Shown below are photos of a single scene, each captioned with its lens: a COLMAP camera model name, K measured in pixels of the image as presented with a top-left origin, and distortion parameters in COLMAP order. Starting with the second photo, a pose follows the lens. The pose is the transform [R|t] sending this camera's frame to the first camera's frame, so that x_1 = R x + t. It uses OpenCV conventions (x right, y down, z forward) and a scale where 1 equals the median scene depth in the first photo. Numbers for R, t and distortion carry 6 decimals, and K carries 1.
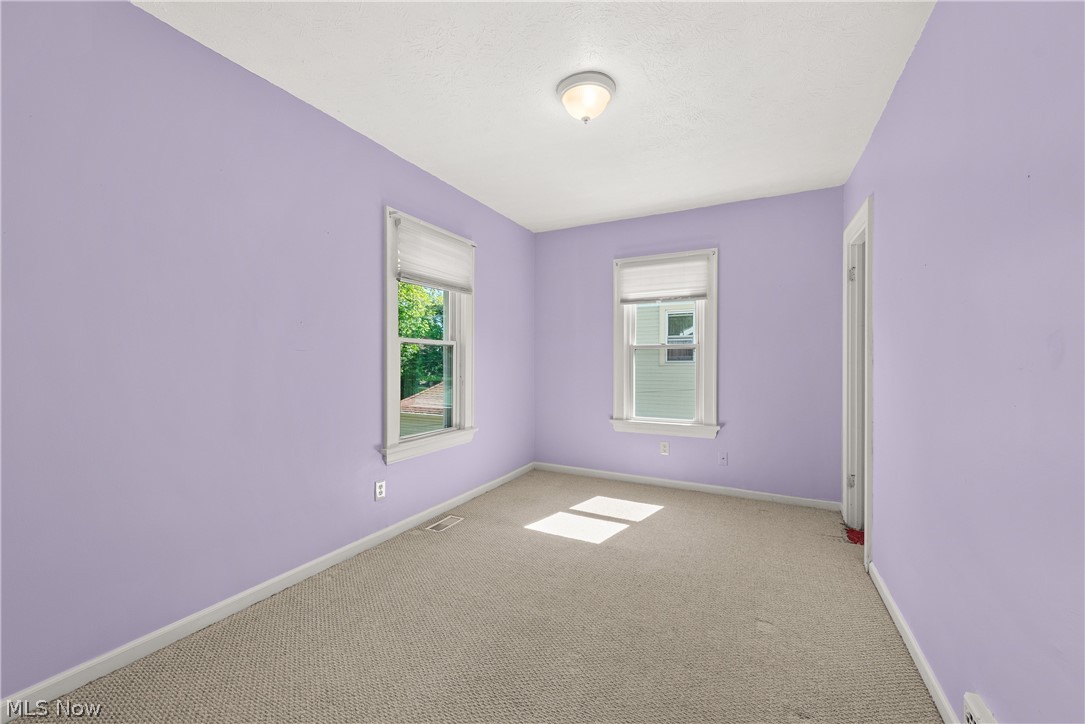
lens RADIAL K [[424.2, 0, 541.3], [0, 424.2, 366.6], [0, 0, 1]] dist [0.011396, -0.000142]
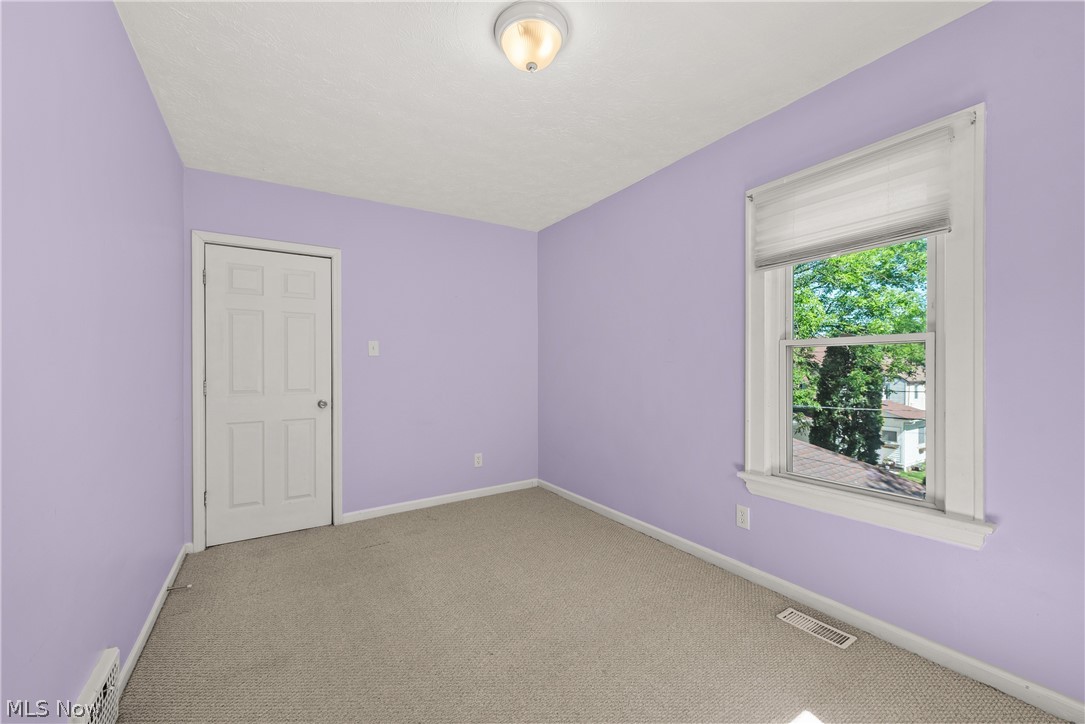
lens RADIAL K [[424.2, 0, 541.3], [0, 424.2, 366.6], [0, 0, 1]] dist [0.011396, -0.000142]
pose [[-0.500201, 0.001760, -0.865907, 0.547948], [-0.004732, 0.999977, 0.004766, -0.022695], [0.865896, 0.006481, -0.500181, 0.991414]]
